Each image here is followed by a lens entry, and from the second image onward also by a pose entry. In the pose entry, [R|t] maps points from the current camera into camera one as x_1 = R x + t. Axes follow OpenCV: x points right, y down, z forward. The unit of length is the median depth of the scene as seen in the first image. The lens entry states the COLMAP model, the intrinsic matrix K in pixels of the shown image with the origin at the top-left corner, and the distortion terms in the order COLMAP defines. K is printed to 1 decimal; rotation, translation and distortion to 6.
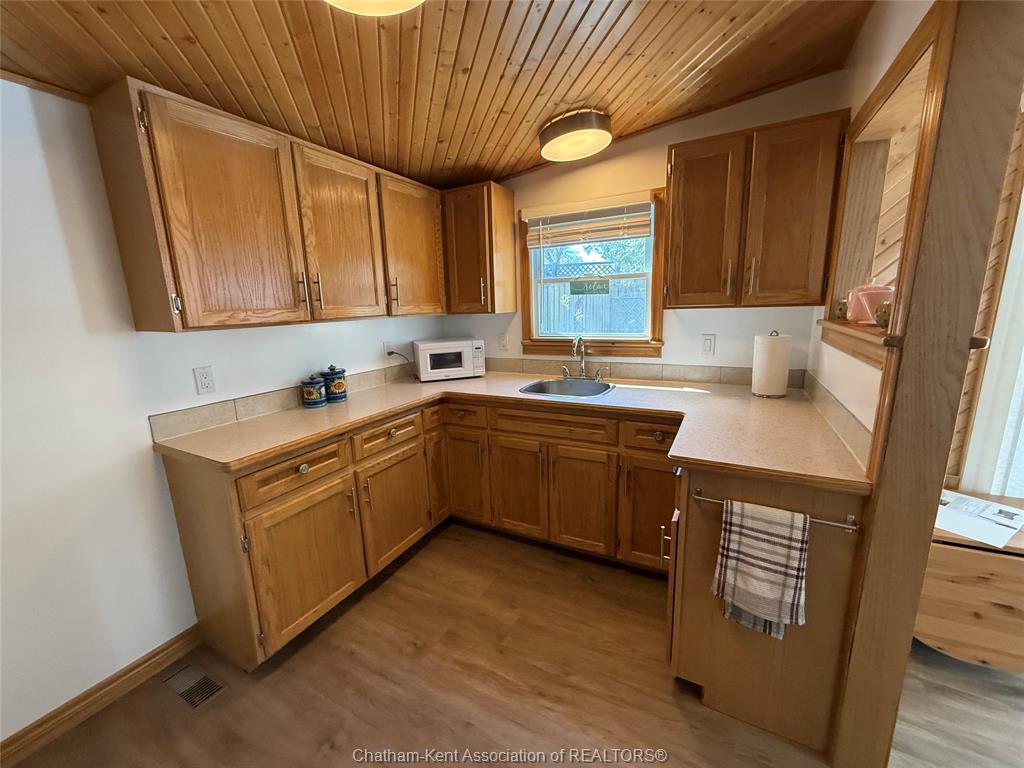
lens RADIAL K [[406.5, 0, 510.6], [0, 406.5, 388.1], [0, 0, 1]] dist [-0.004410, -0.000411]
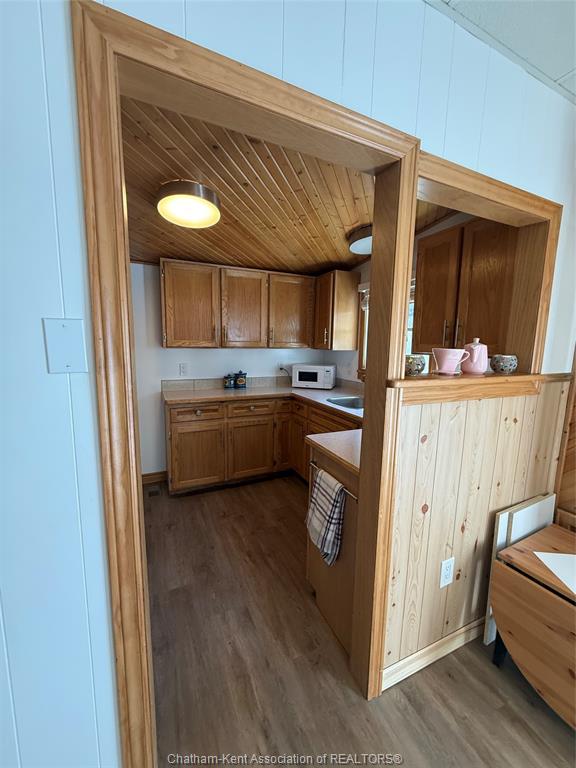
lens RADIAL K [[304.9, 0, 286.2], [0, 304.9, 385.0], [0, 0, 1]] dist [-0.004410, -0.000411]
pose [[0.797417, 0.130529, -0.589141, 0.649598], [-0.166257, 0.986061, -0.006563, -0.014959], [0.580072, 0.103183, 0.808003, -0.064822]]
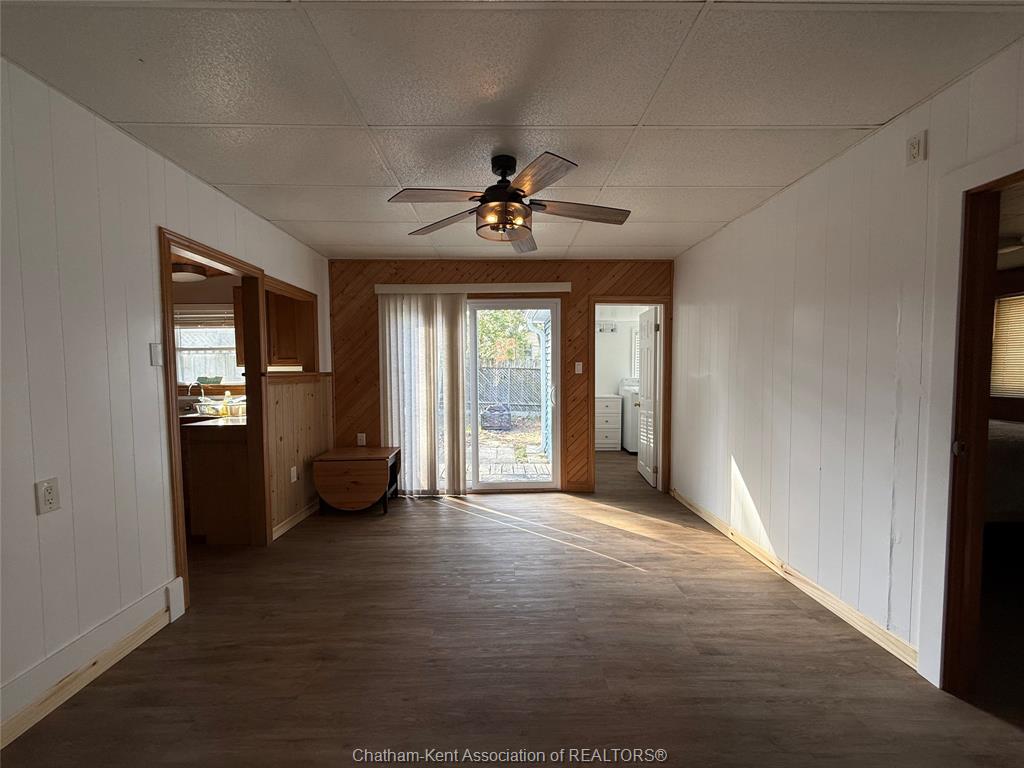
lens RADIAL K [[406.5, 0, 512.3], [0, 406.5, 388.4], [0, 0, 1]] dist [-0.004410, -0.000411]
pose [[0.870043, 0.005501, 0.492945, 0.558714], [0.075103, 0.986787, -0.143569, 0.251831], [-0.487221, 0.161932, 0.858134, -1.137000]]
